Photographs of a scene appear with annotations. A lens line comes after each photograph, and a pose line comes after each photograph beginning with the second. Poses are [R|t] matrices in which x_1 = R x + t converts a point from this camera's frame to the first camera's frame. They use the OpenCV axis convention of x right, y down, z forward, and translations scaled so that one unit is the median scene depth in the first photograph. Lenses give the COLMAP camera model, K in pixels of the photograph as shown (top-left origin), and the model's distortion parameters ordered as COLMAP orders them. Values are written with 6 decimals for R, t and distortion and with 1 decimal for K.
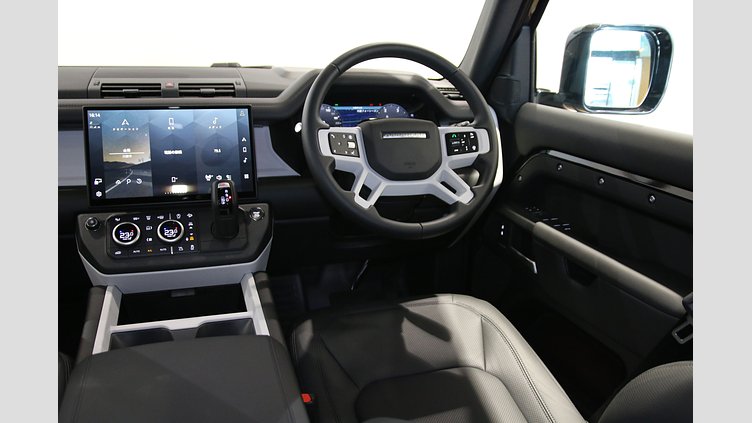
lens RADIAL K [[568.8, 0, 376.2], [0, 568.8, 225.9], [0, 0, 1]] dist [-0.081369, 0.043388]
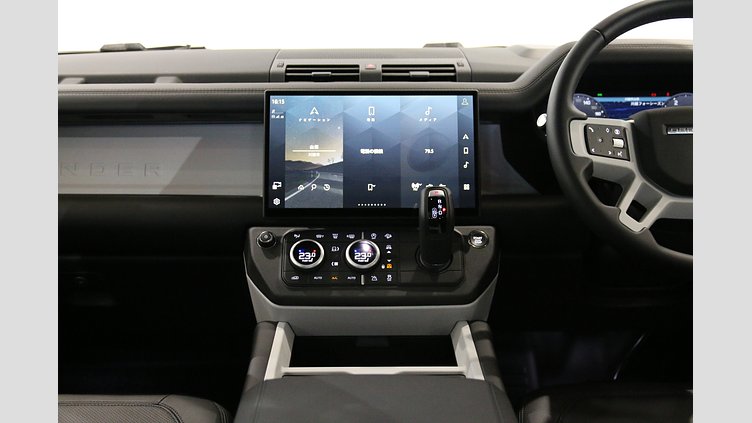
lens RADIAL K [[908.0, 0, 363.1], [0, 908.0, 232.1], [0, 0, 1]] dist [0.023204, 0.000000]
pose [[0.946547, 0.031290, -0.321046, 0.021632], [-0.064029, 0.993705, -0.091929, 0.088662], [0.316148, 0.107572, 0.942591, -0.137872]]
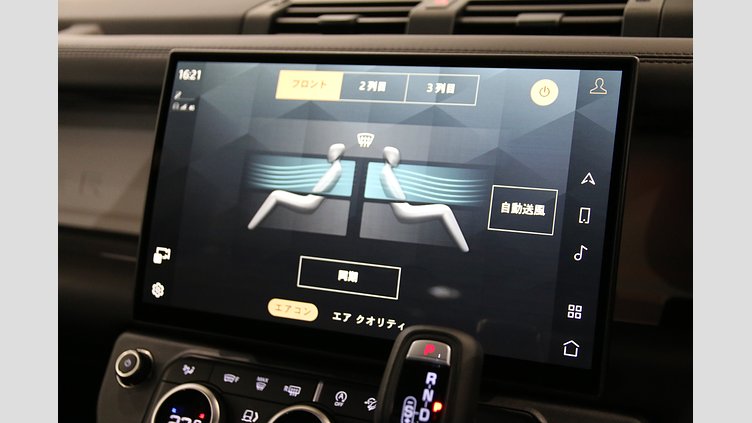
lens RADIAL K [[830.2, 0, 370.9], [0, 830.2, 207.3], [0, 0, 1]] dist [0.008970, 0.000000]
pose [[0.744099, 0.118479, -0.657479, -0.043322], [-0.166982, 0.985895, -0.011320, -0.121195], [0.646864, 0.118211, 0.753387, 0.646450]]
